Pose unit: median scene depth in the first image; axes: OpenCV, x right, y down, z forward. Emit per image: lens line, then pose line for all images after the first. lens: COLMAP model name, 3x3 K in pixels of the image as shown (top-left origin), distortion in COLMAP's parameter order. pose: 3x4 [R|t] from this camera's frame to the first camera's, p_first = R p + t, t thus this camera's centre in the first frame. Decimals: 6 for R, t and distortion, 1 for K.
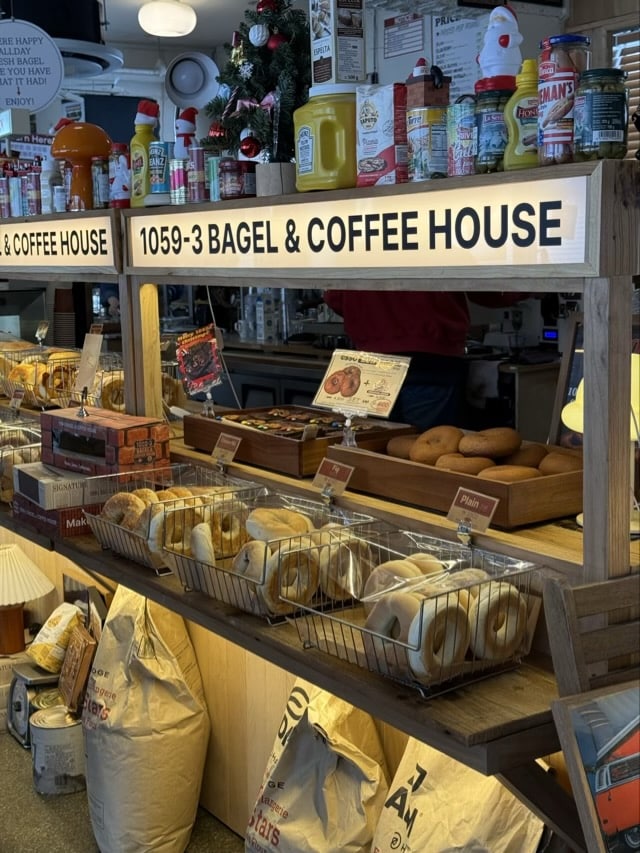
lens RADIAL K [[1181.5, 0, 314.2], [0, 1181.5, 408.6], [0, 0, 1]] dist [0.126226, 0.000000]
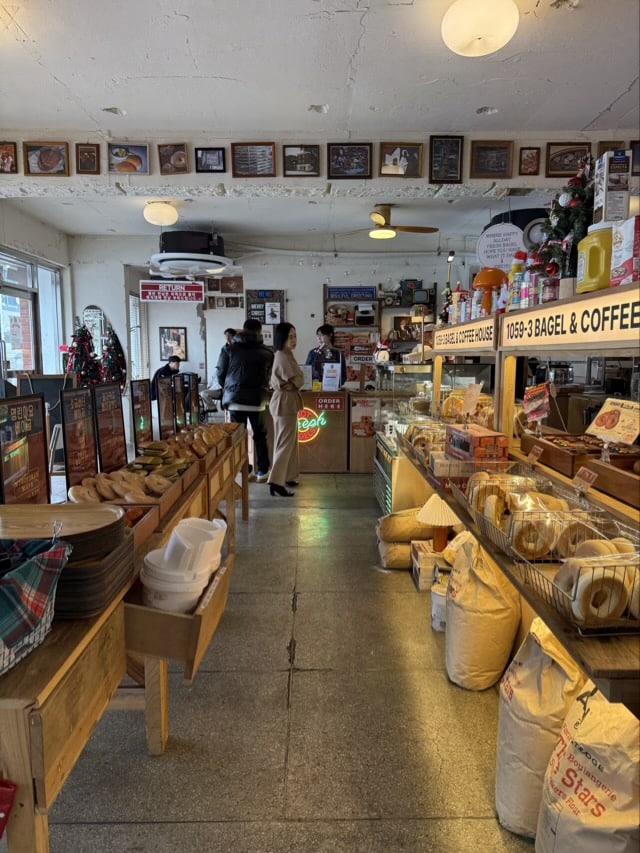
lens RADIAL K [[593.4, 0, 311.8], [0, 593.4, 421.0], [0, 0, 1]] dist [0.028335, -0.025299]
pose [[0.820837, 0.086257, -0.564611, 0.175944], [-0.094452, 0.995420, 0.014757, 0.005423], [0.563298, 0.041216, 0.825225, 0.179524]]
